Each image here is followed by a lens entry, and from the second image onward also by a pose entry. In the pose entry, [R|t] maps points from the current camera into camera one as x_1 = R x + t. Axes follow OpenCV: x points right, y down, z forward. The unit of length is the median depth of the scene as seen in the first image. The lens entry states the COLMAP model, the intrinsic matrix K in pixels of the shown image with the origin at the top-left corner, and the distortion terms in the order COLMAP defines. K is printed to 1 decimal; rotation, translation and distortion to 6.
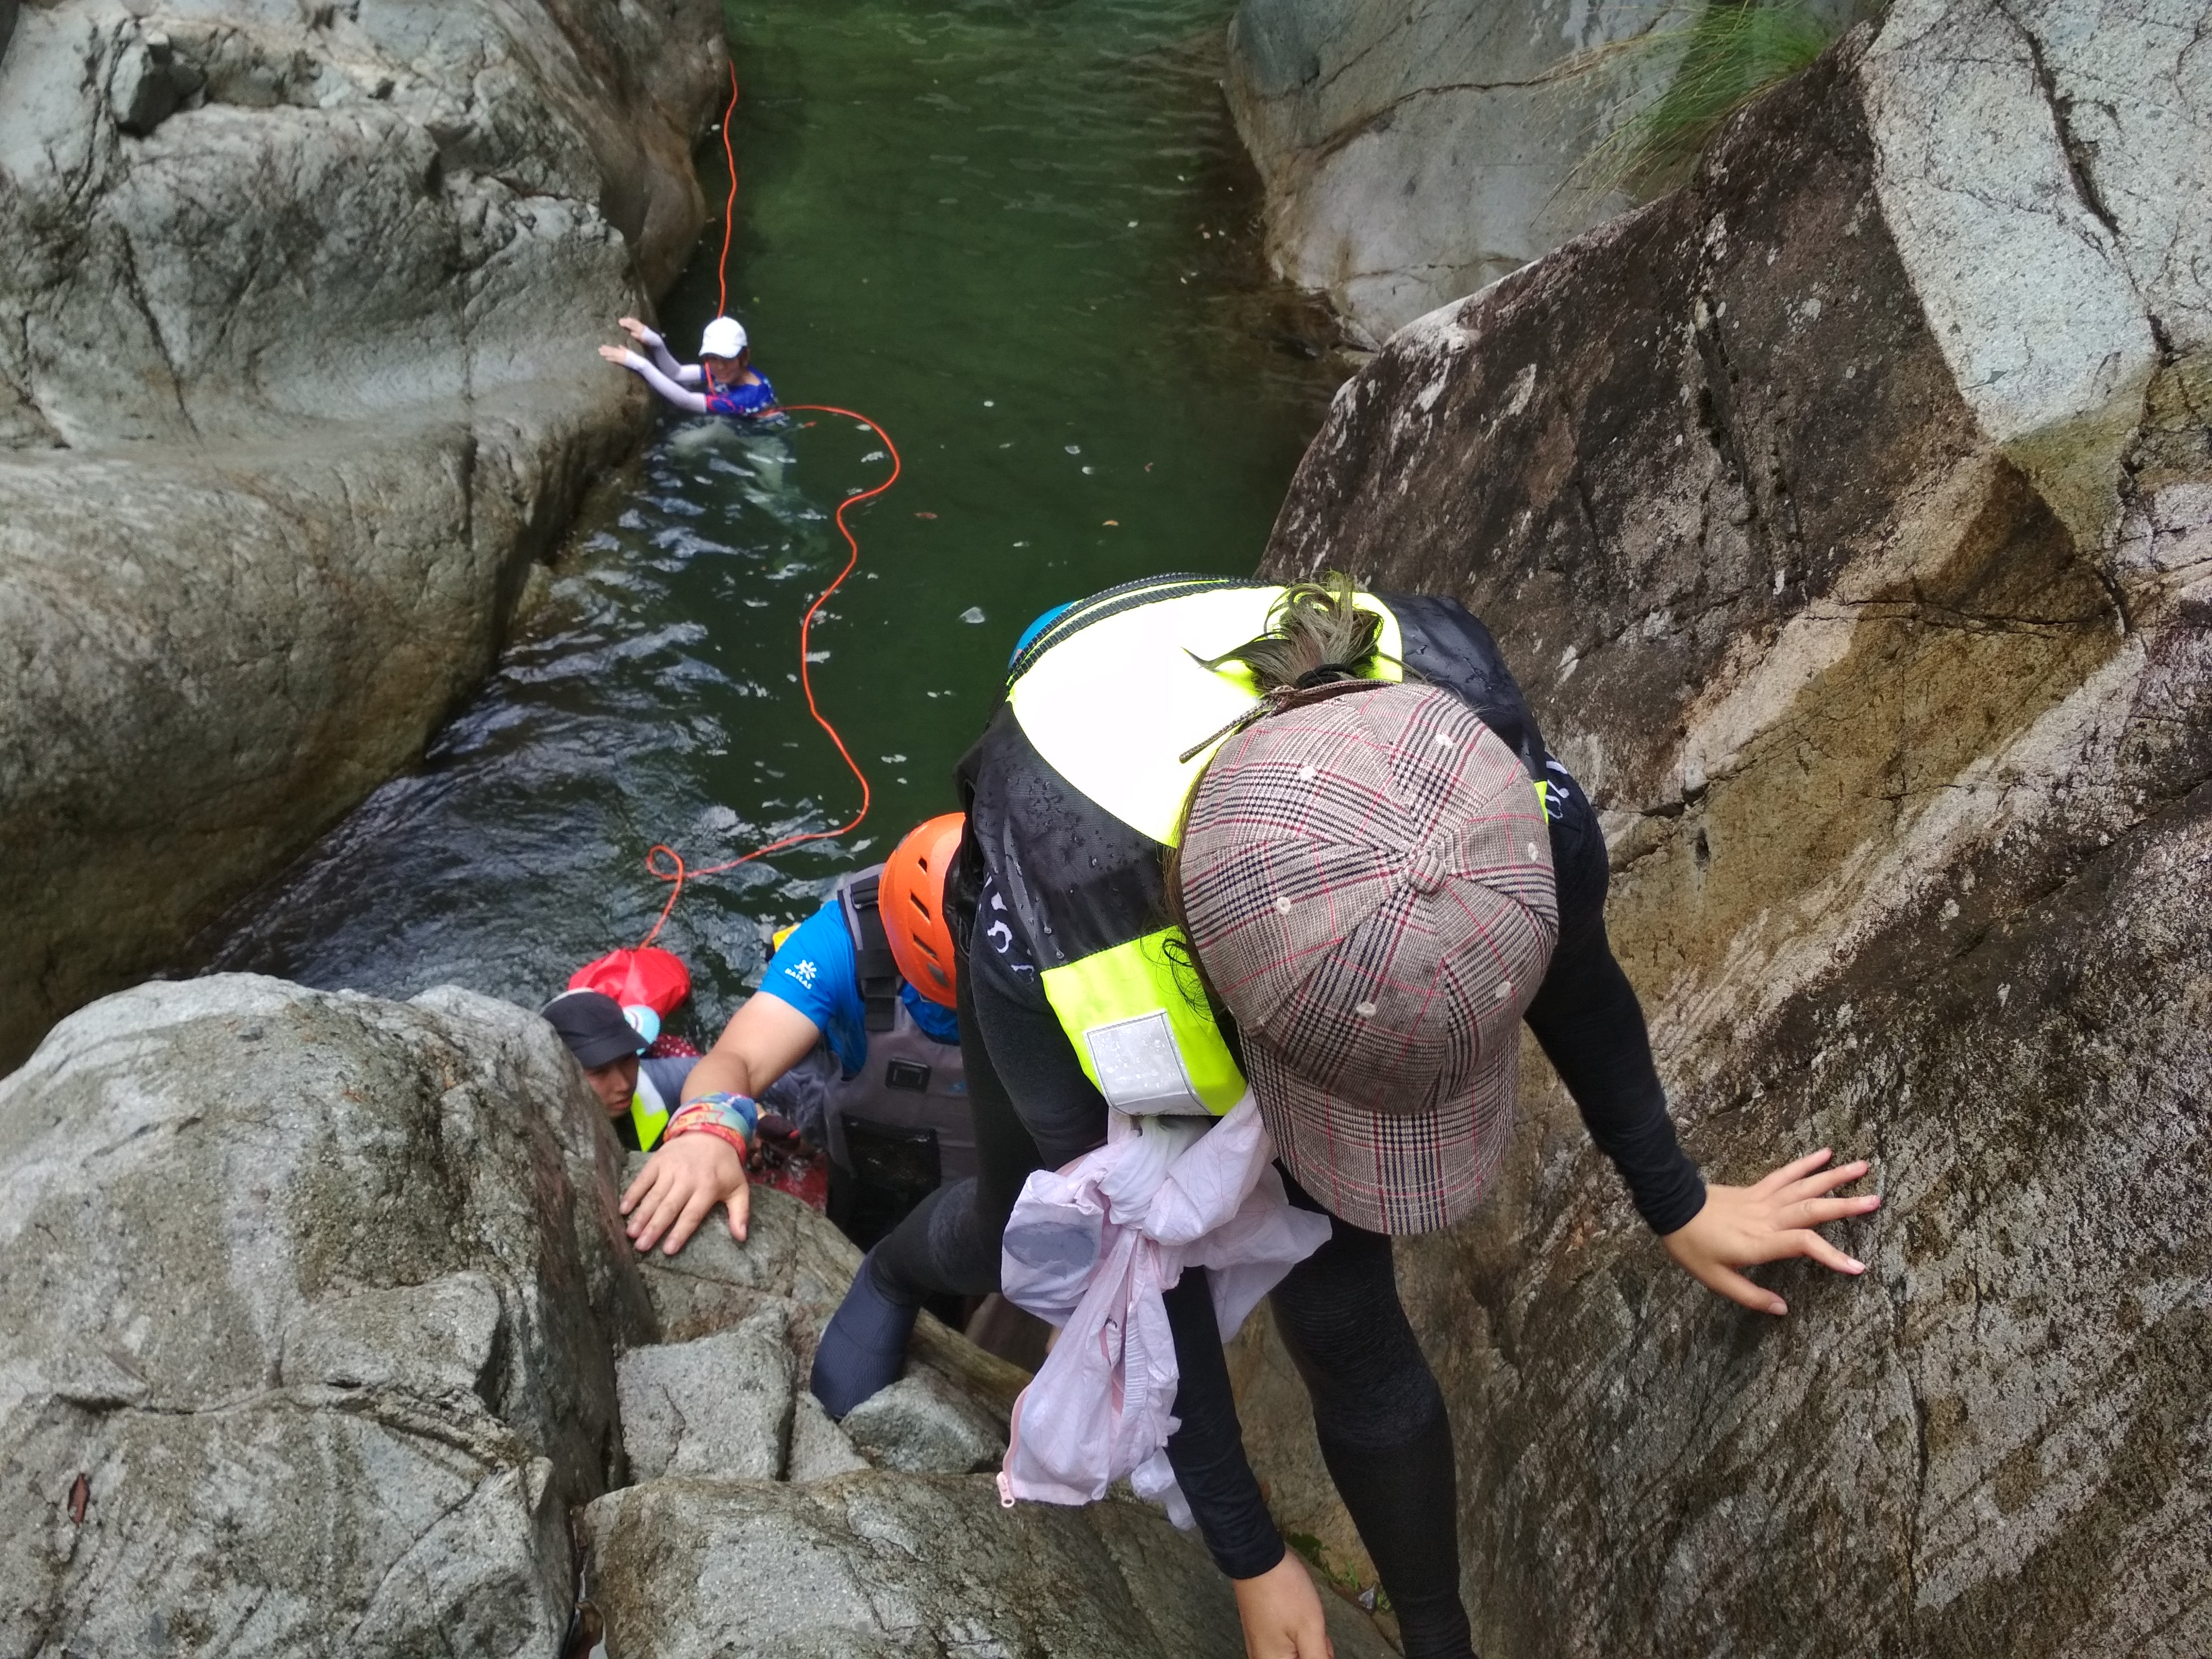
lens RADIAL K [[2006.8, 0, 1106.0], [0, 2006.8, 829.5], [0, 0, 1]] dist [0.068646, -0.163448]
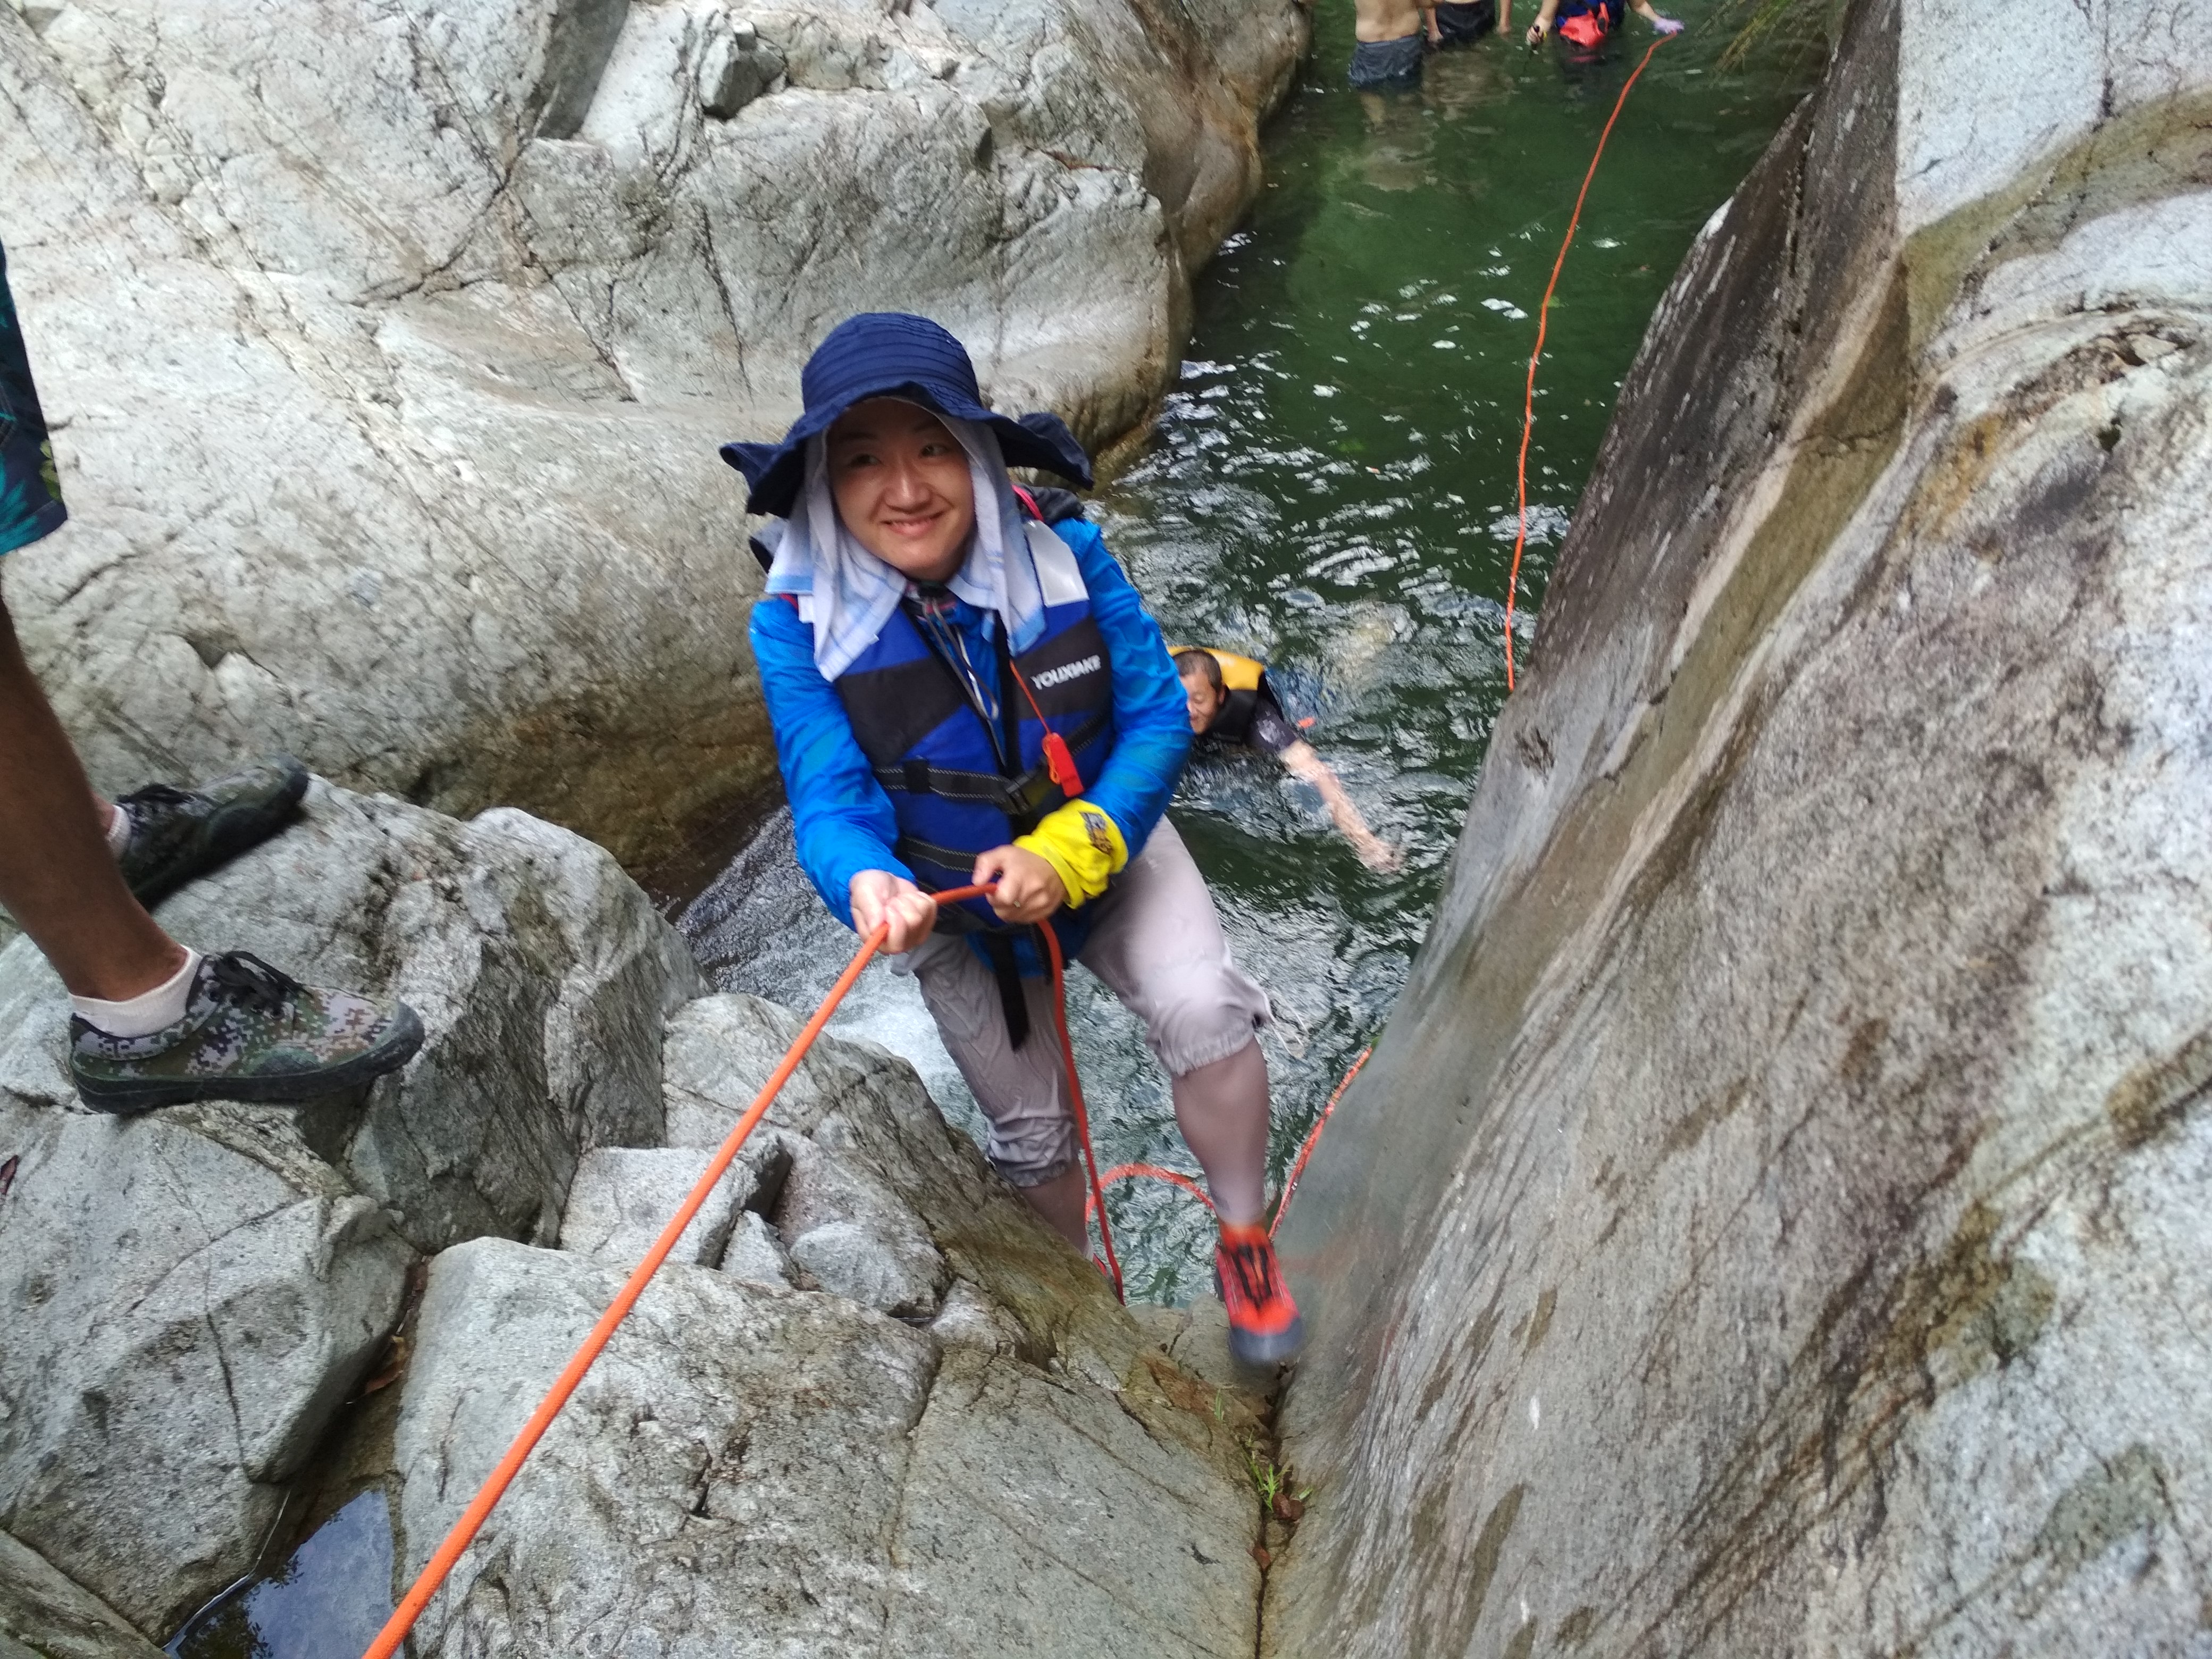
lens RADIAL K [[1981.3, 0, 1145.3], [0, 1981.3, 834.1], [0, 0, 1]] dist [0.135533, -0.268294]
pose [[0.952813, 0.060834, -0.297400, 0.093627], [-0.058726, 0.998145, 0.016029, 0.014966], [0.297823, 0.002193, 0.954618, 0.021478]]
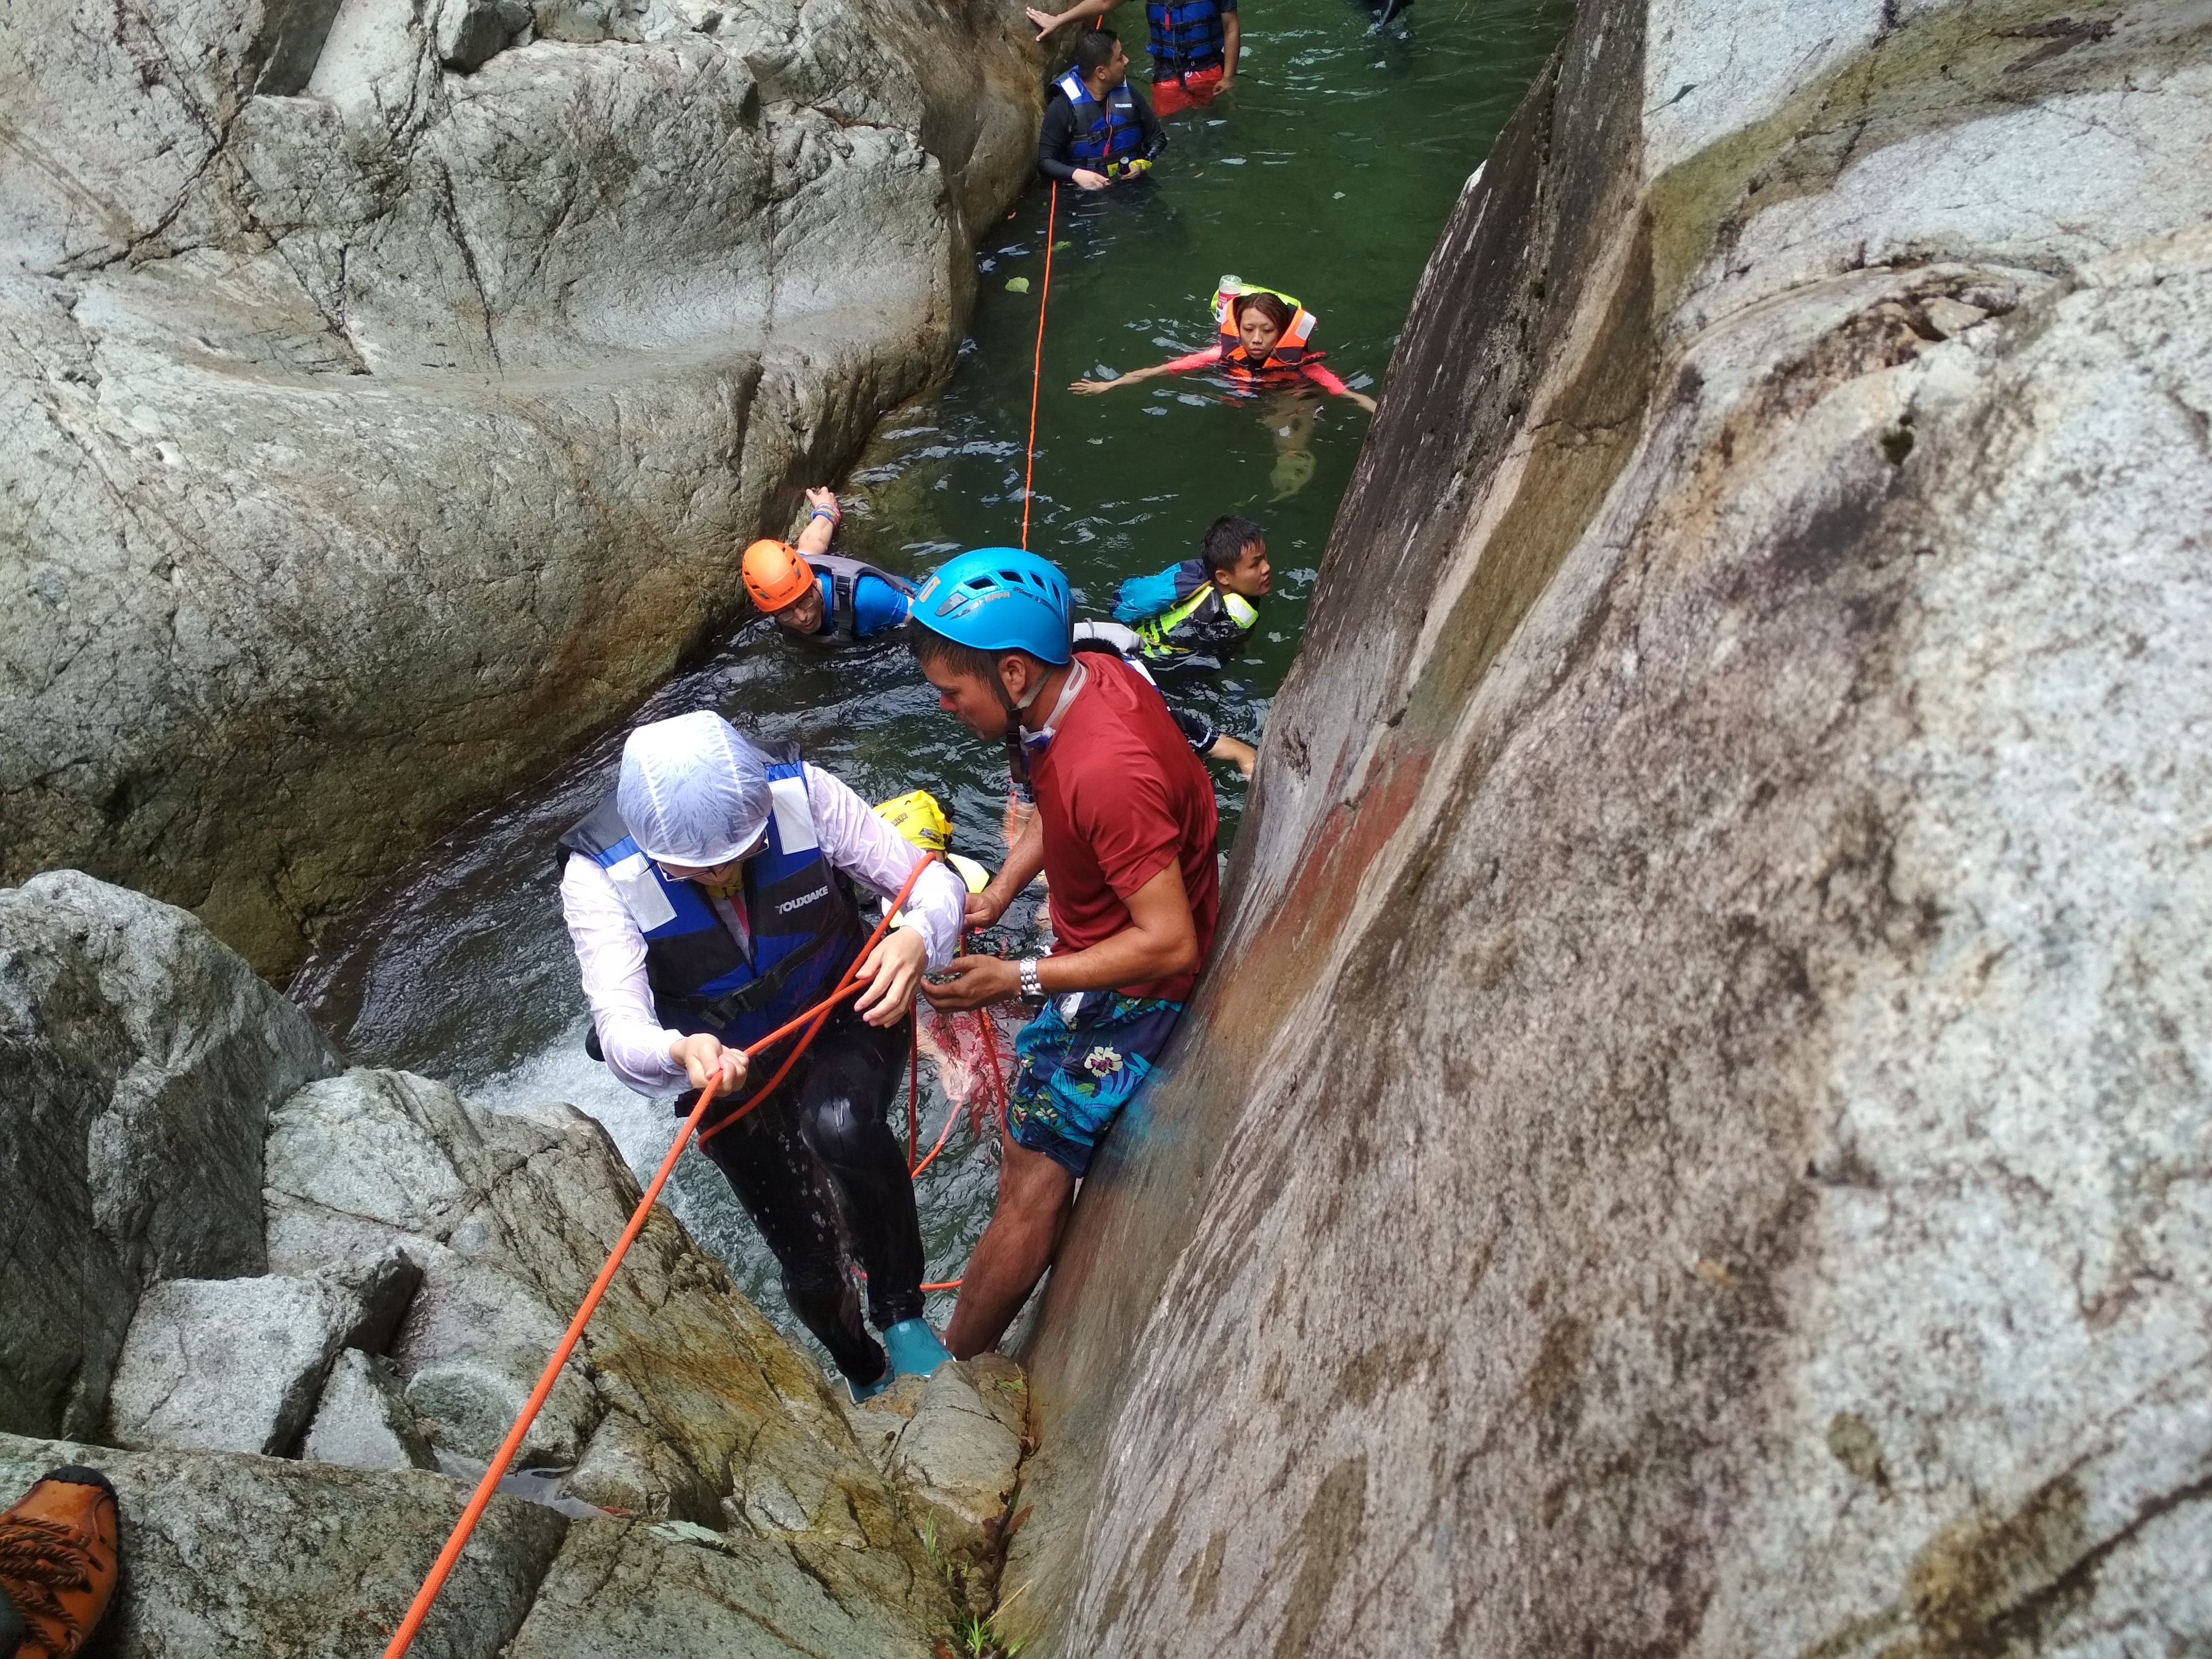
lens RADIAL K [[1991.4, 0, 1102.4], [0, 1991.4, 840.0], [0, 0, 1]] dist [0.102886, -0.220544]
pose [[0.971940, 0.043234, -0.231221, 0.099107], [-0.037003, 0.998827, 0.031220, 0.005029], [0.232299, -0.021789, 0.972400, 0.063331]]
